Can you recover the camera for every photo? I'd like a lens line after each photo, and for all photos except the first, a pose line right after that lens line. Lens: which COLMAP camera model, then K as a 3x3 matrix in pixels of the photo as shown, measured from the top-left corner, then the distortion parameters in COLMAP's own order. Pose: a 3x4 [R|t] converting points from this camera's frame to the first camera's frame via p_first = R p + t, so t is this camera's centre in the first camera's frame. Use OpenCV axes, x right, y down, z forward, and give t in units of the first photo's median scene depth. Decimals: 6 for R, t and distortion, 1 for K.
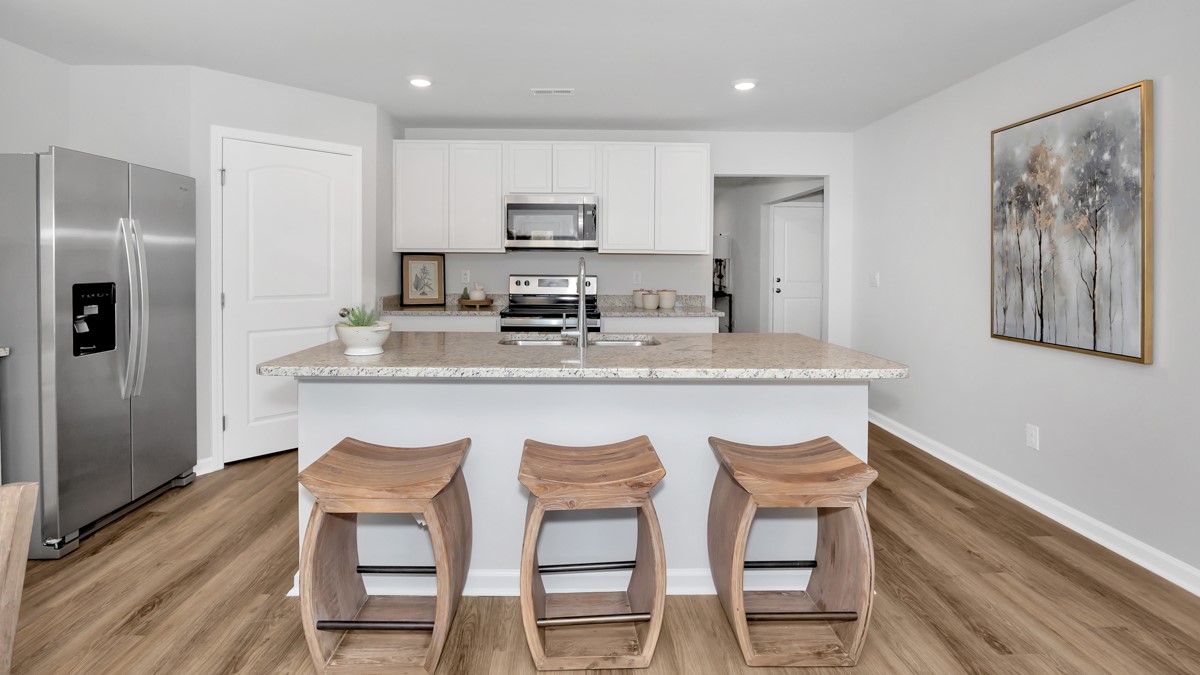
lens RADIAL K [[552.7, 0, 584.5], [0, 552.7, 268.4], [0, 0, 1]] dist [-0.038477, 0.003593]
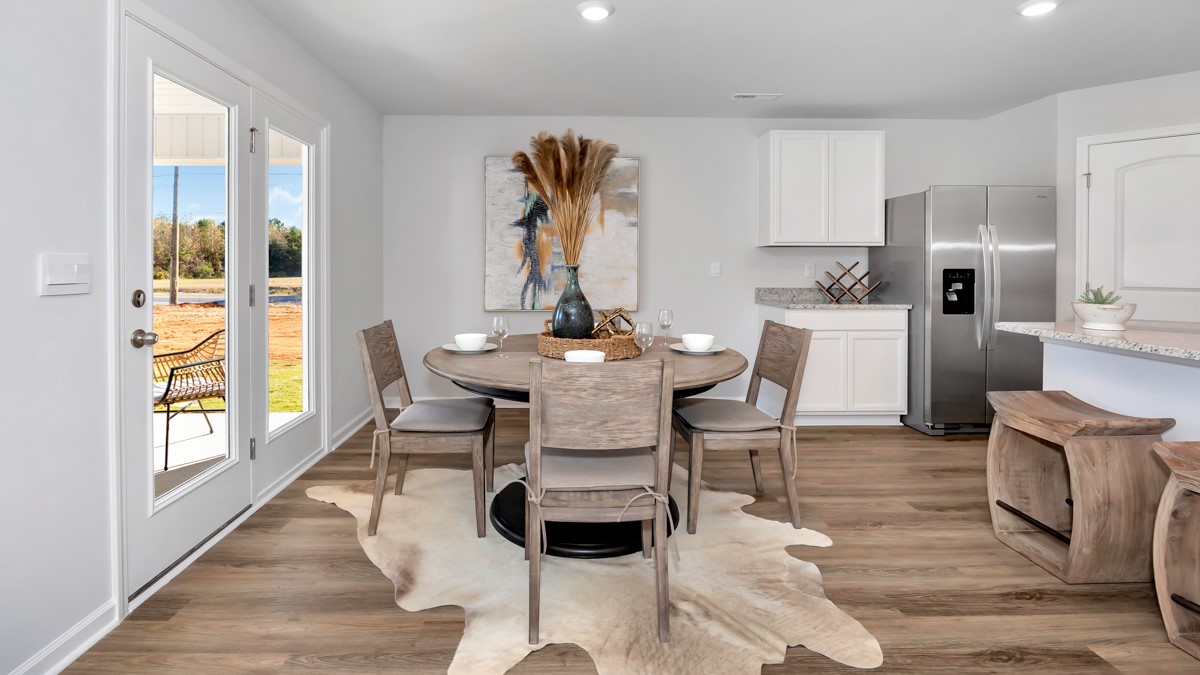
lens RADIAL K [[533.4, 0, 594.6], [0, 533.4, 271.0], [0, 0, 1]] dist [-0.007496, -0.001504]
pose [[-0.000835, 0.005006, -0.999987, 0.518957], [-0.007974, 0.999956, 0.005012, 0.027023], [0.999968, 0.007978, -0.000795, -0.046636]]
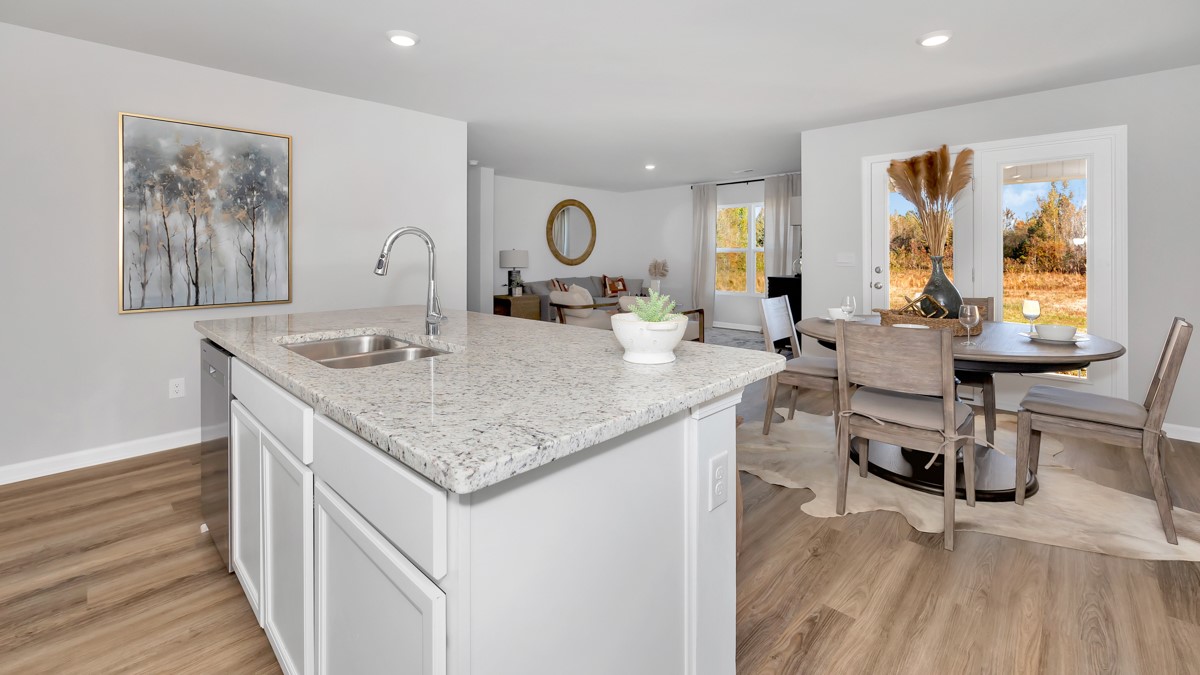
lens RADIAL K [[512.4, 0, 598.6], [0, 512.4, 254.8], [0, 0, 1]] dist [-0.001381, -0.001432]
pose [[-0.691384, -0.003188, 0.722480, -0.626217], [0.000335, 0.999989, 0.004733, 0.014476], [-0.722487, 0.003514, -0.691375, 1.092218]]
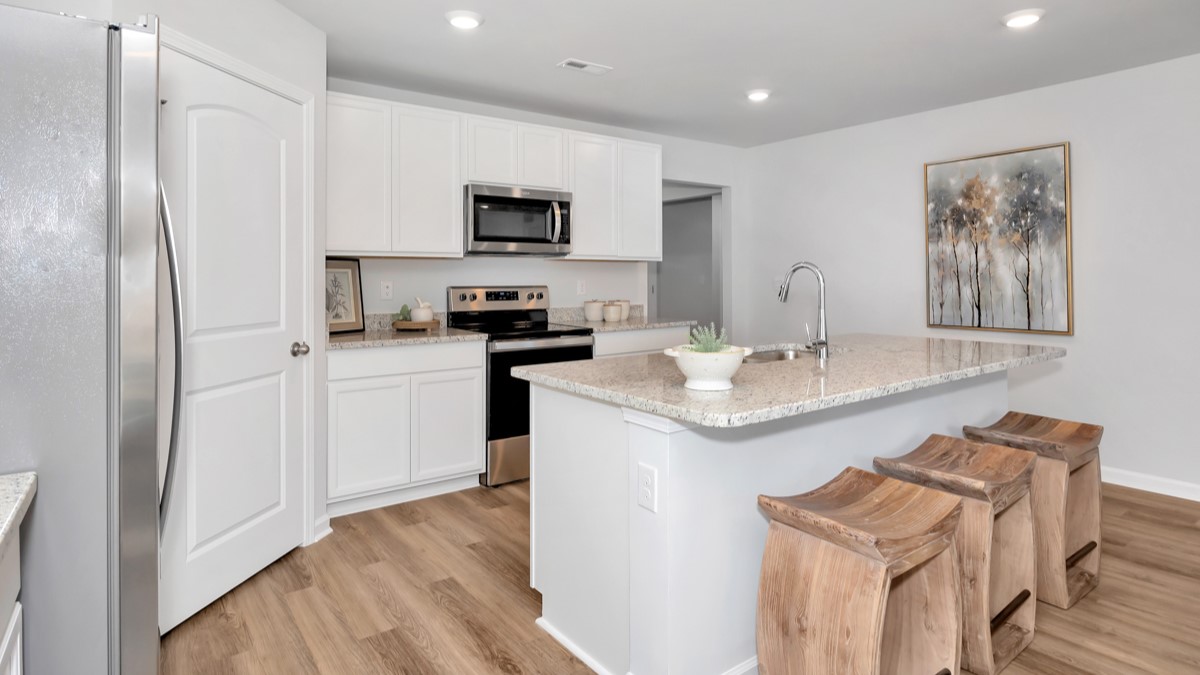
lens RADIAL K [[616.2, 0, 614.6], [0, 616.2, 269.2], [0, 0, 1]] dist [-0.023387, 0.000378]
pose [[0.816578, -0.001848, 0.577232, -0.716124], [0.012869, 0.999805, -0.015004, 0.004935], [-0.577091, 0.019680, 0.816443, 0.273587]]
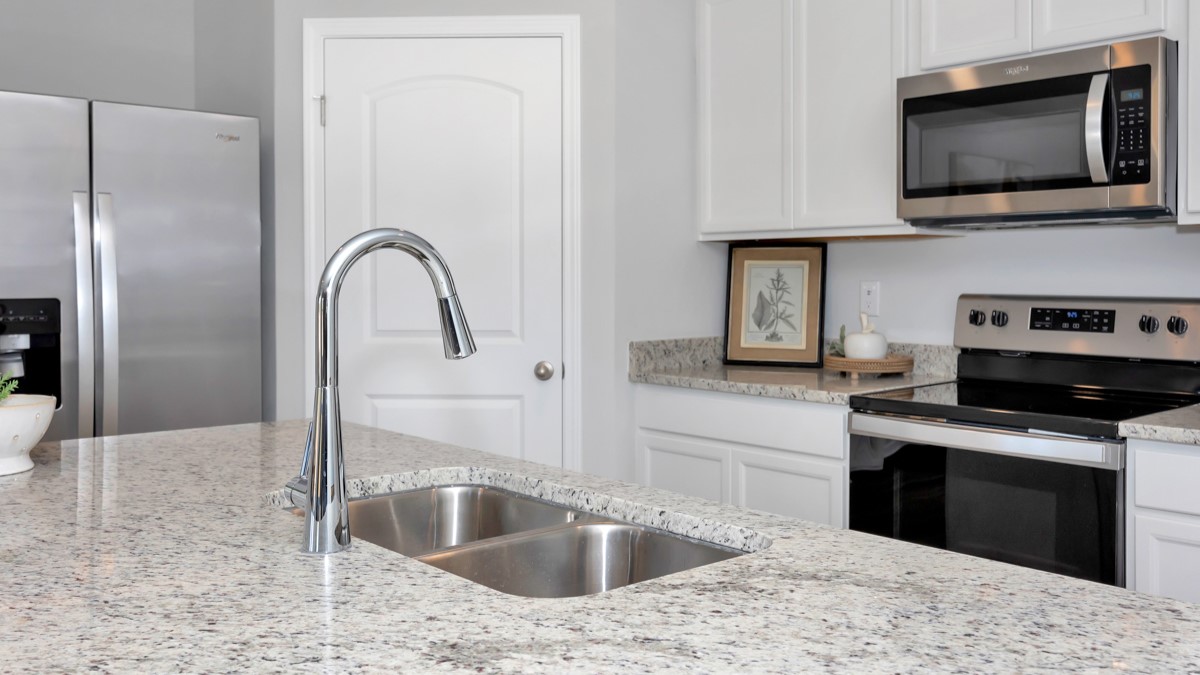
lens RADIAL K [[1039.0, 0, 646.9], [0, 1039.0, 294.9], [0, 0, 1]] dist [0.009466, -0.014118]
pose [[0.650656, 0.008504, -0.759325, 0.410495], [0.000750, 0.999930, 0.011842, 0.005723], [0.759372, -0.008275, 0.650604, 0.631514]]
